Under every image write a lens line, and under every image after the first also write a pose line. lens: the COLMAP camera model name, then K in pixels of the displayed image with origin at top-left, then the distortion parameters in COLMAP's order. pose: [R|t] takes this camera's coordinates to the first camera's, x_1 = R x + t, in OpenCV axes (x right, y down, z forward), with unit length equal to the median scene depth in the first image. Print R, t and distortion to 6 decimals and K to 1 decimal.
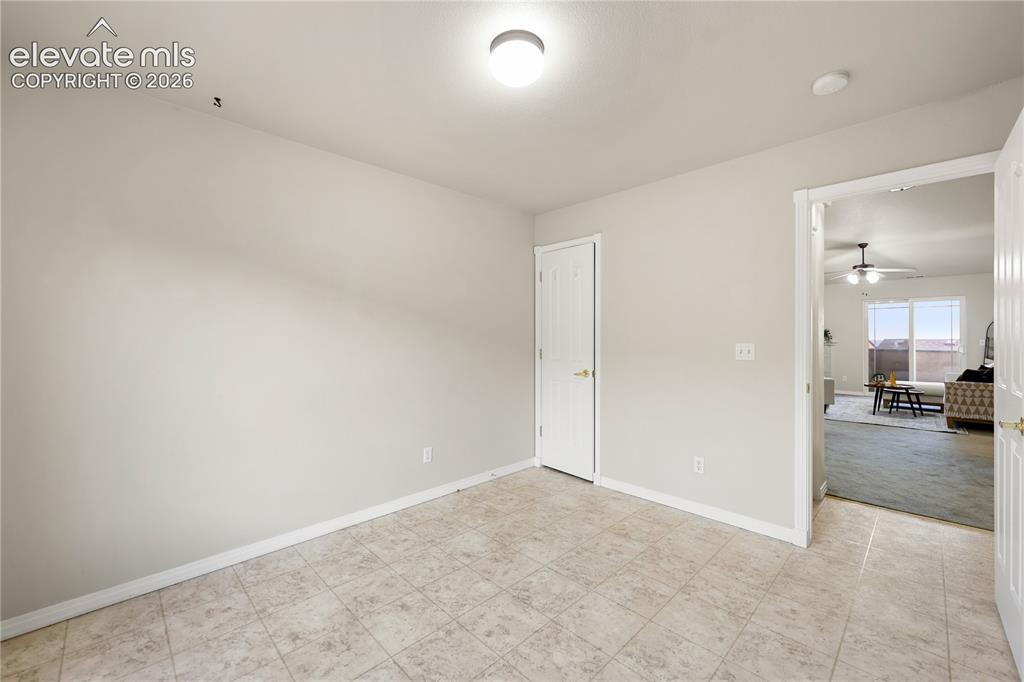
lens RADIAL K [[410.3, 0, 512.0], [0, 410.3, 341.0], [0, 0, 1]] dist [0.000008, -0.000827]
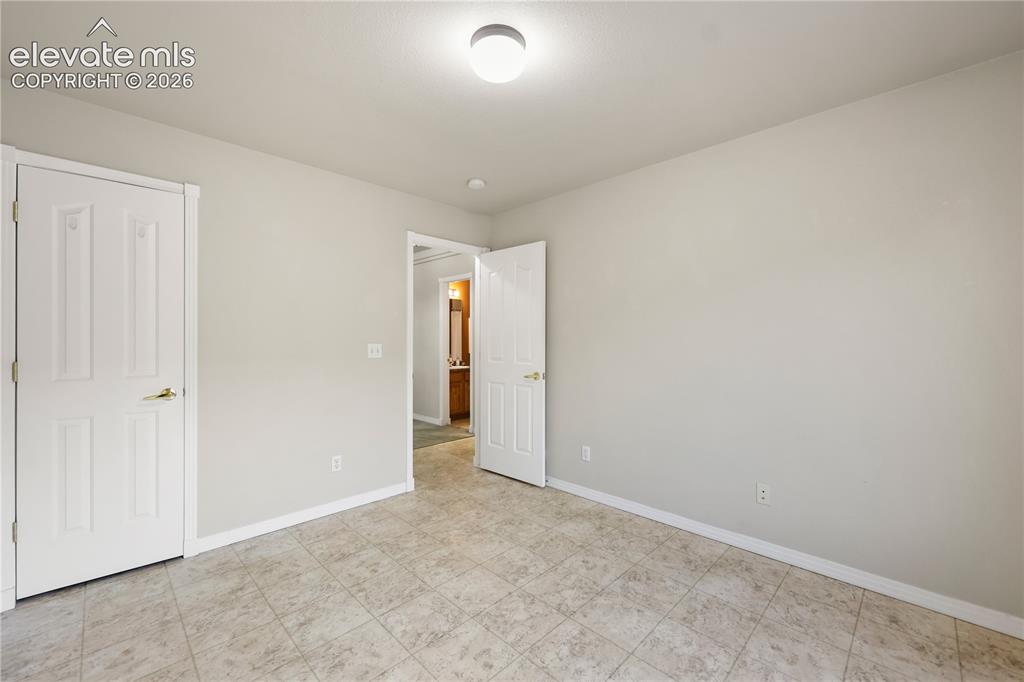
lens RADIAL K [[414.7, 0, 506.8], [0, 414.7, 354.4], [0, 0, 1]] dist [-0.001070, -0.000118]
pose [[-0.003413, -0.036614, 0.999324, -0.669415], [0.010850, 0.999269, 0.036649, -0.004542], [-0.999935, 0.010968, -0.003013, 0.676297]]
